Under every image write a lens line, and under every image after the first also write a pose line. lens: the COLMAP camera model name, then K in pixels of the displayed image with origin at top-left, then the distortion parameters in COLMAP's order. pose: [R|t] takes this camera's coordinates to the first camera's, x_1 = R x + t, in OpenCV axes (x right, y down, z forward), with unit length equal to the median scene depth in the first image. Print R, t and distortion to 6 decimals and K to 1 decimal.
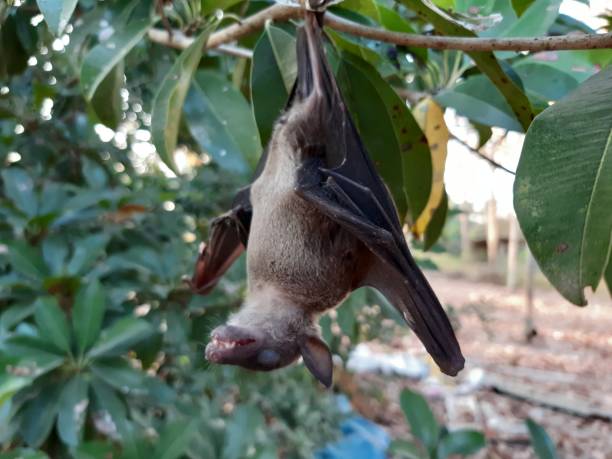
lens RADIAL K [[510.7, 0, 300.9], [0, 510.7, 231.1], [0, 0, 1]] dist [-0.015484, -0.057447]
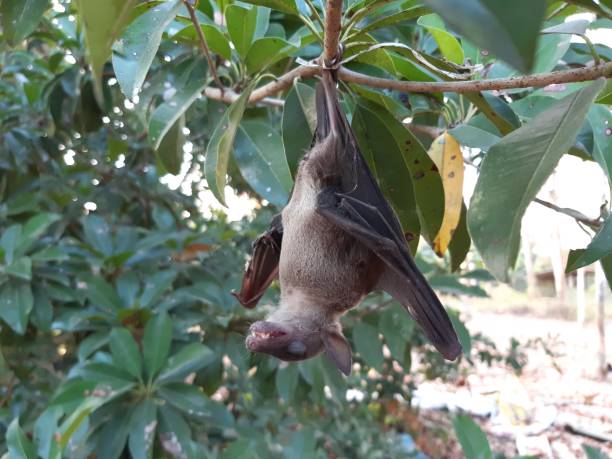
lens RADIAL K [[510.7, 0, 302.5], [0, 510.7, 232.5], [0, 0, 1]] dist [-0.015484, -0.057447]
pose [[0.992462, -0.034030, -0.117736, 0.033806], [0.024741, 0.996530, -0.079472, 0.022229], [0.120031, 0.075960, 0.989860, -0.075002]]
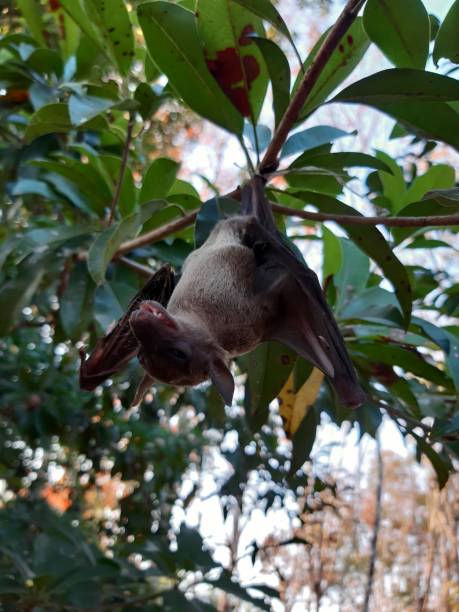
lens RADIAL K [[510.7, 0, 225.4], [0, 510.7, 294.1], [0, 0, 1]] dist [-0.015484, -0.057447]
pose [[0.954867, 0.286864, 0.077064, -0.029569], [-0.185365, 0.778205, -0.600031, 0.242777], [-0.232099, 0.558665, 0.796256, 0.035430]]
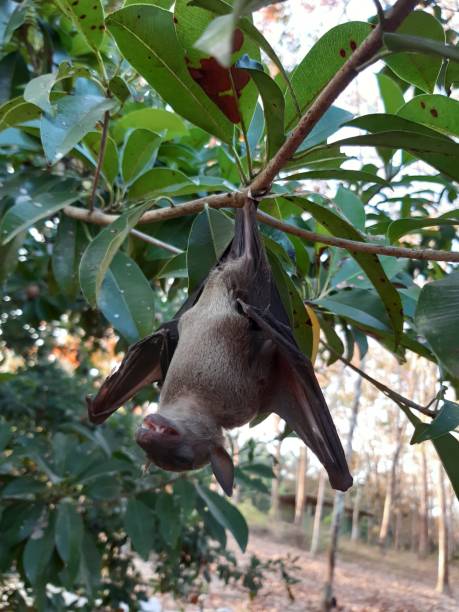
lens RADIAL K [[510.7, 0, 223.8], [0, 510.7, 301.7], [0, 0, 1]] dist [-0.015484, -0.057447]
pose [[0.962532, 0.214968, 0.165290, -0.075723], [-0.148138, 0.927402, -0.343482, 0.099527], [-0.227128, 0.306127, 0.924499, -0.041679]]
